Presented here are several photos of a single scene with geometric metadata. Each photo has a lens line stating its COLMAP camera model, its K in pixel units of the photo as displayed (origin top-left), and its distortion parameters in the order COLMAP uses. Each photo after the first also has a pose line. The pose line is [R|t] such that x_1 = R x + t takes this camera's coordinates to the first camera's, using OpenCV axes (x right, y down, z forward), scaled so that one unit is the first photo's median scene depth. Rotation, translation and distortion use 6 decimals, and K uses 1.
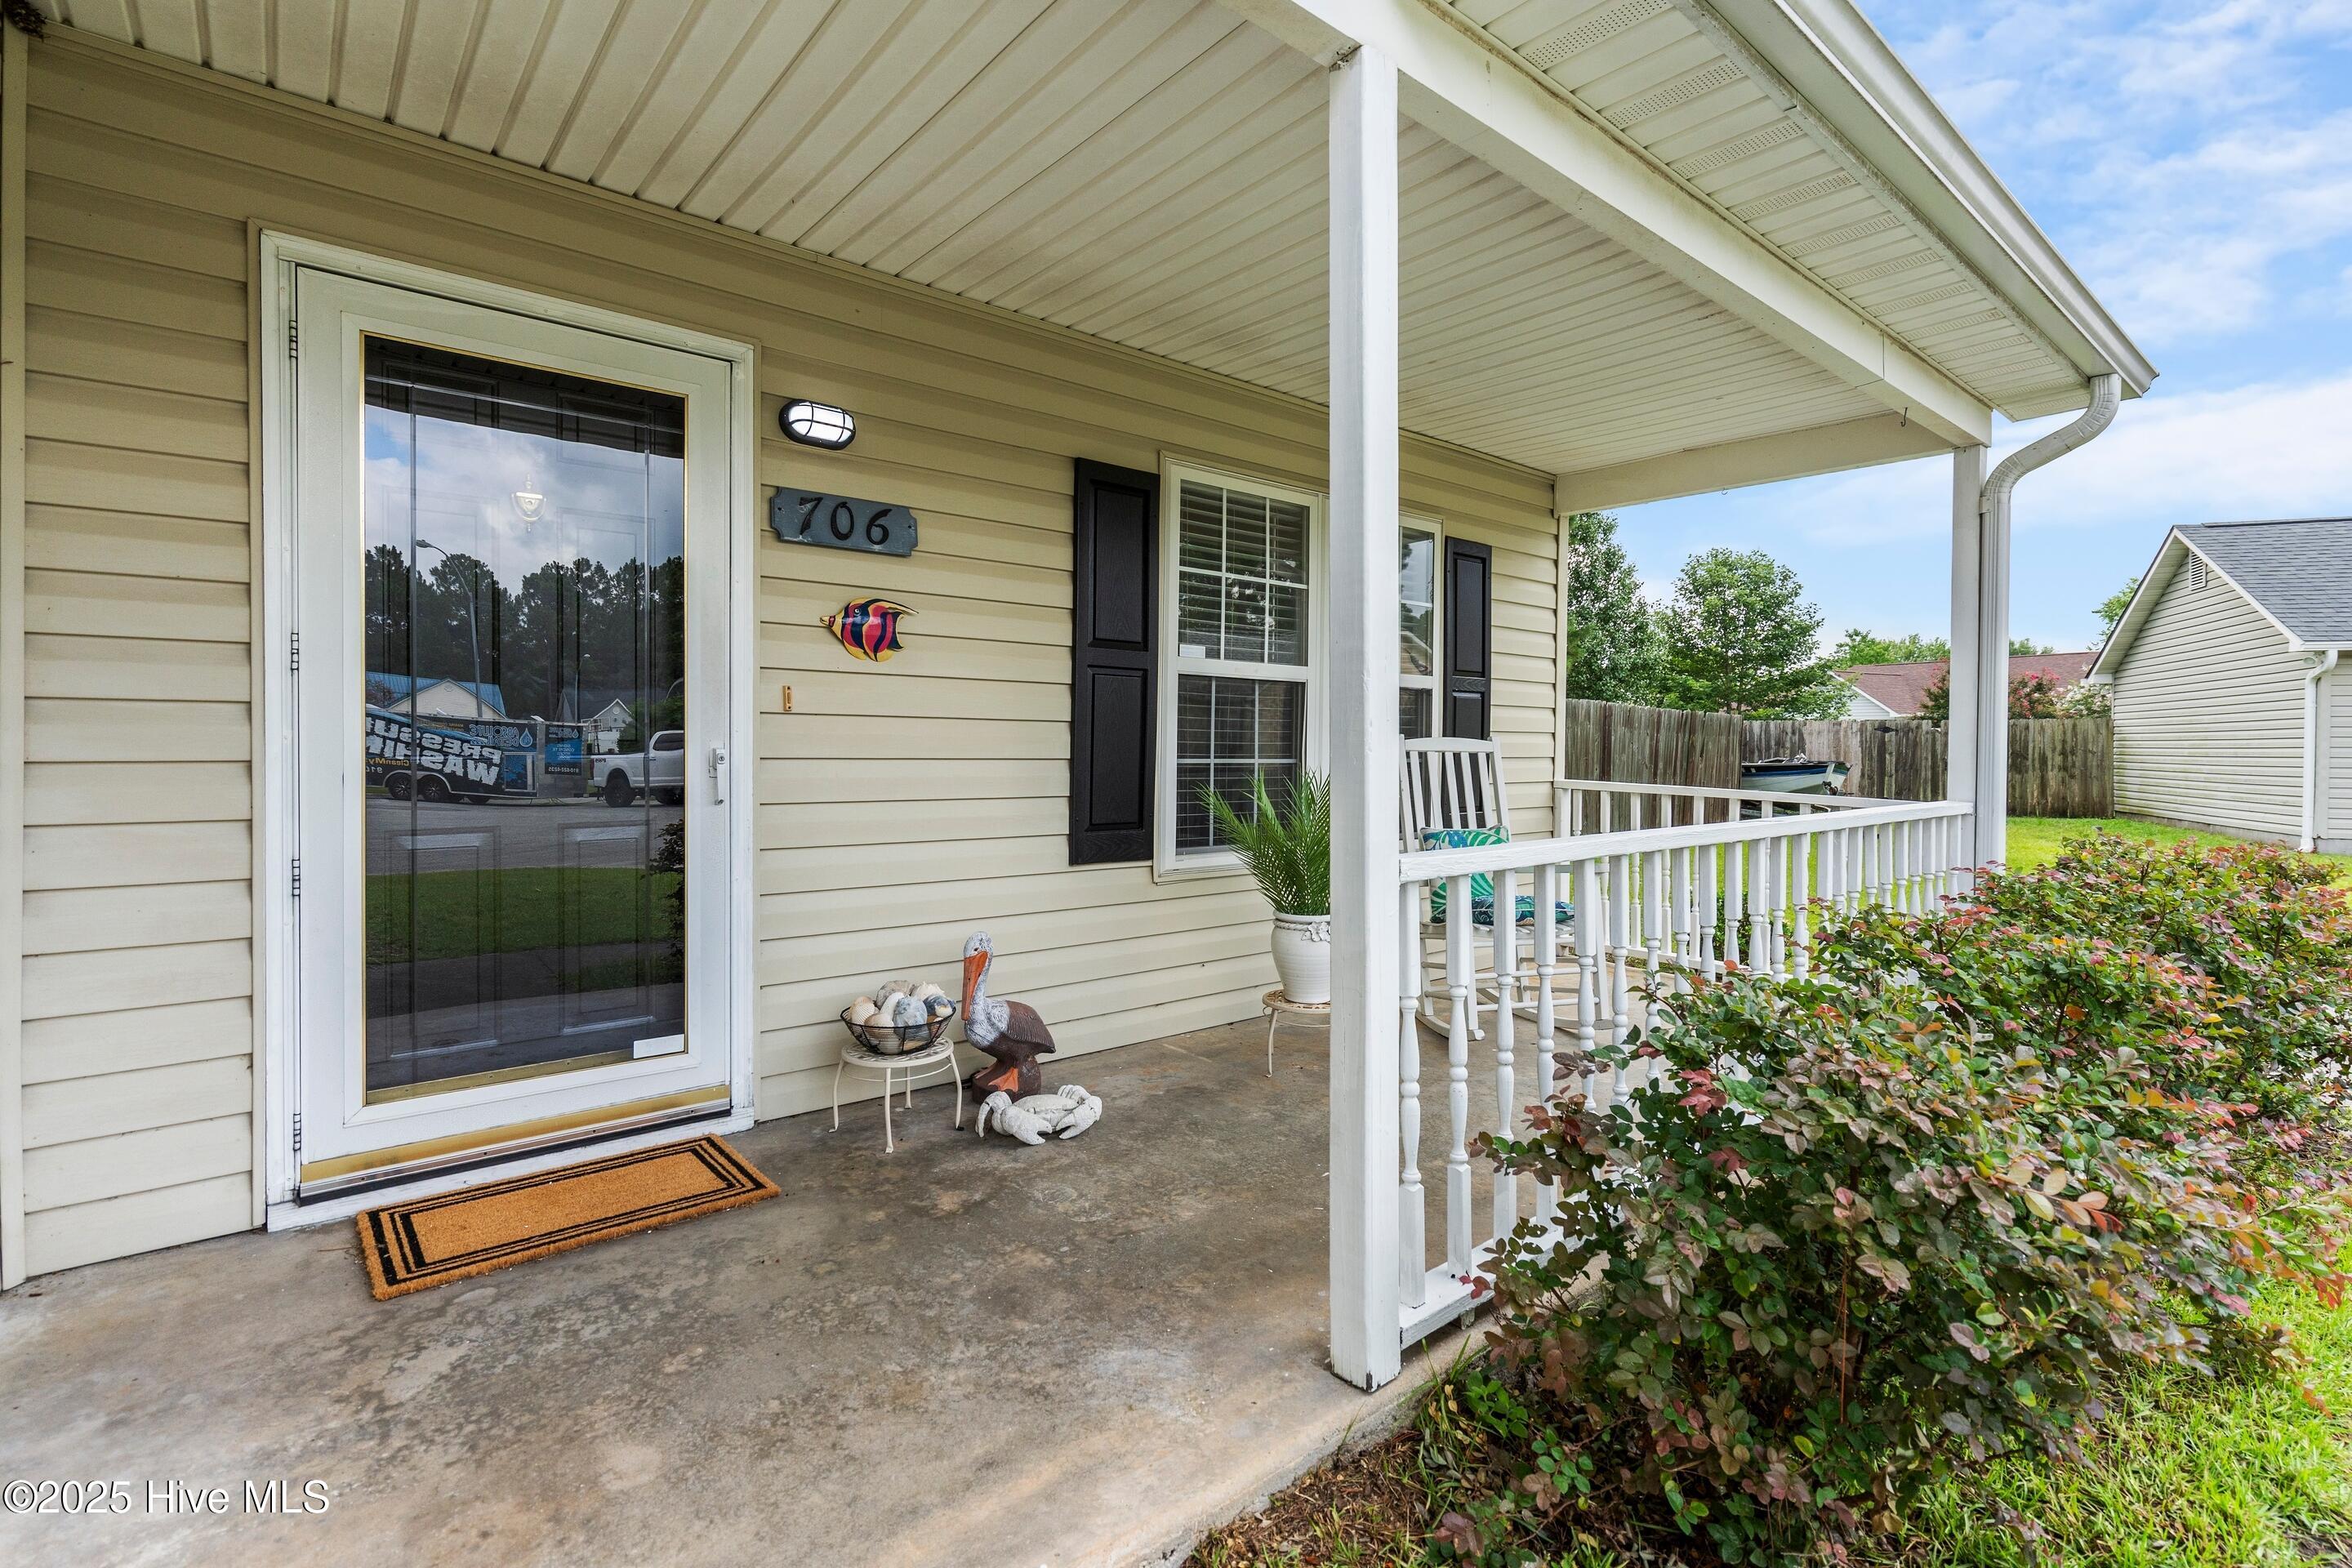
lens RADIAL K [[1041.3, 0, 1112.9], [0, 1041.3, 800.1], [0, 0, 1]] dist [-0.014075, -0.000011]
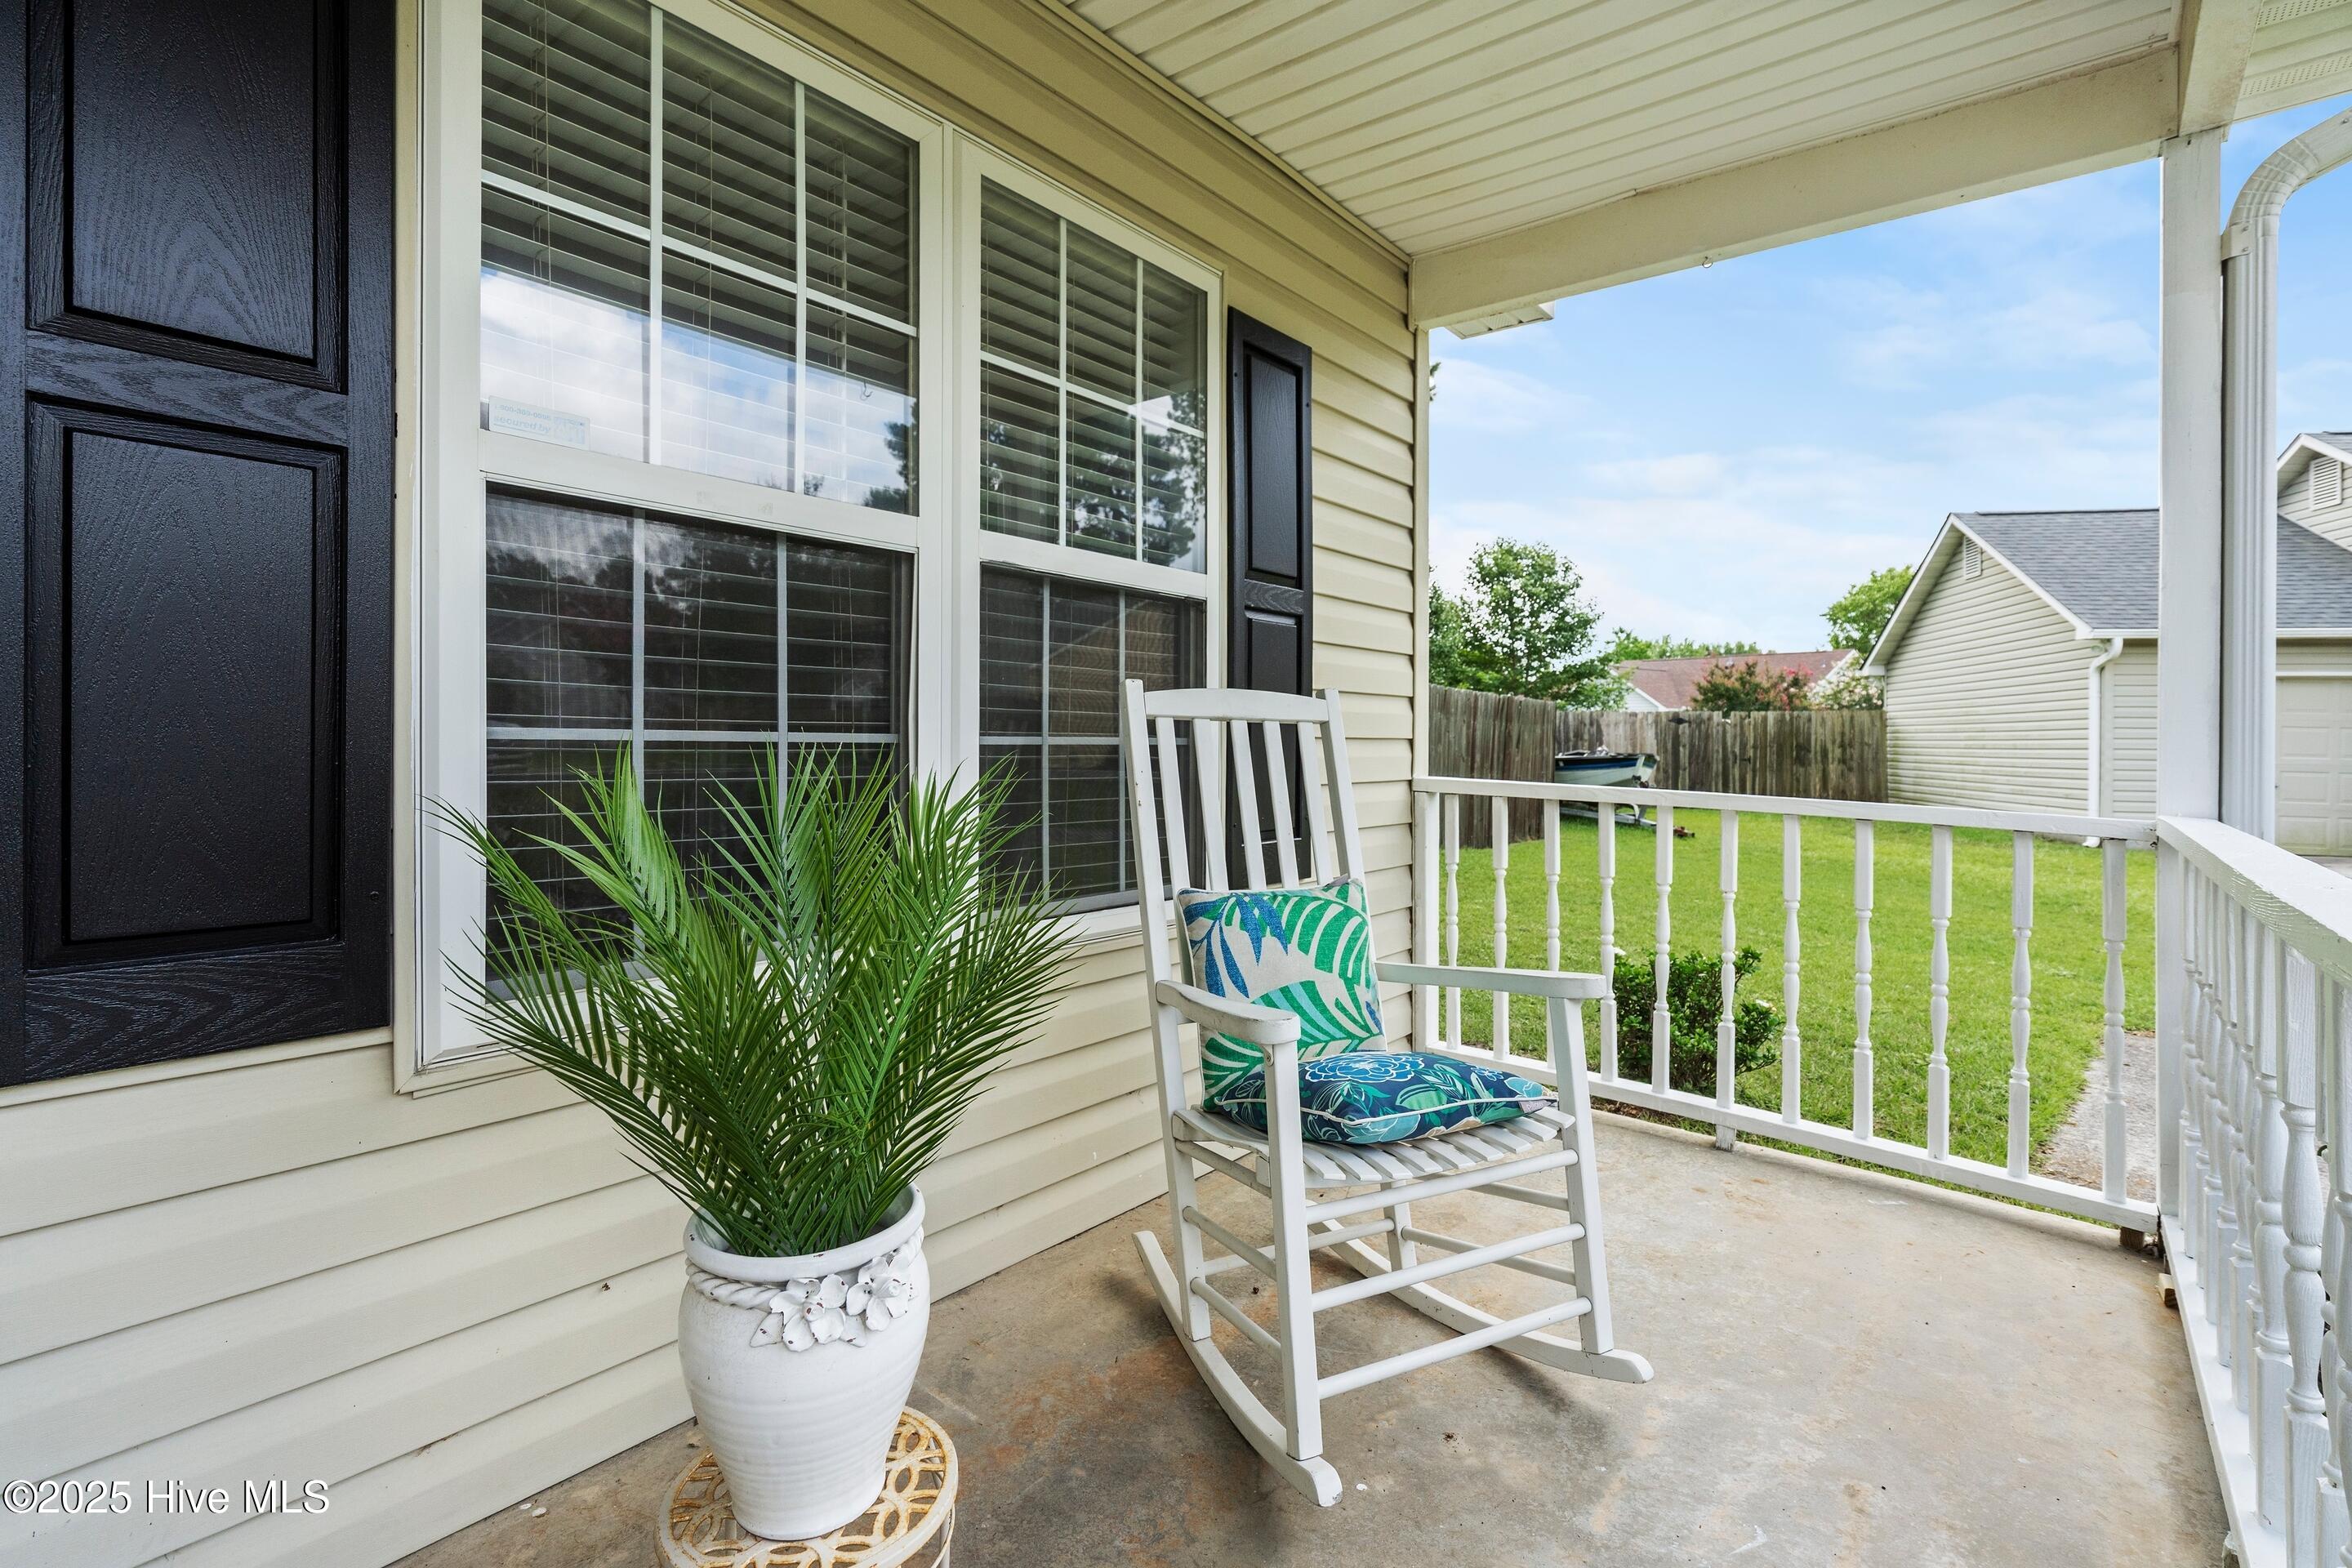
lens RADIAL K [[1149.2, 0, 1173.2], [0, 1149.2, 754.5], [0, 0, 1]] dist [0.001070, 0.000200]
pose [[0.968415, 0.000880, 0.249341, 0.045817], [0.008511, 0.999294, -0.036583, -0.003434], [-0.249197, 0.037549, 0.967725, 0.140657]]
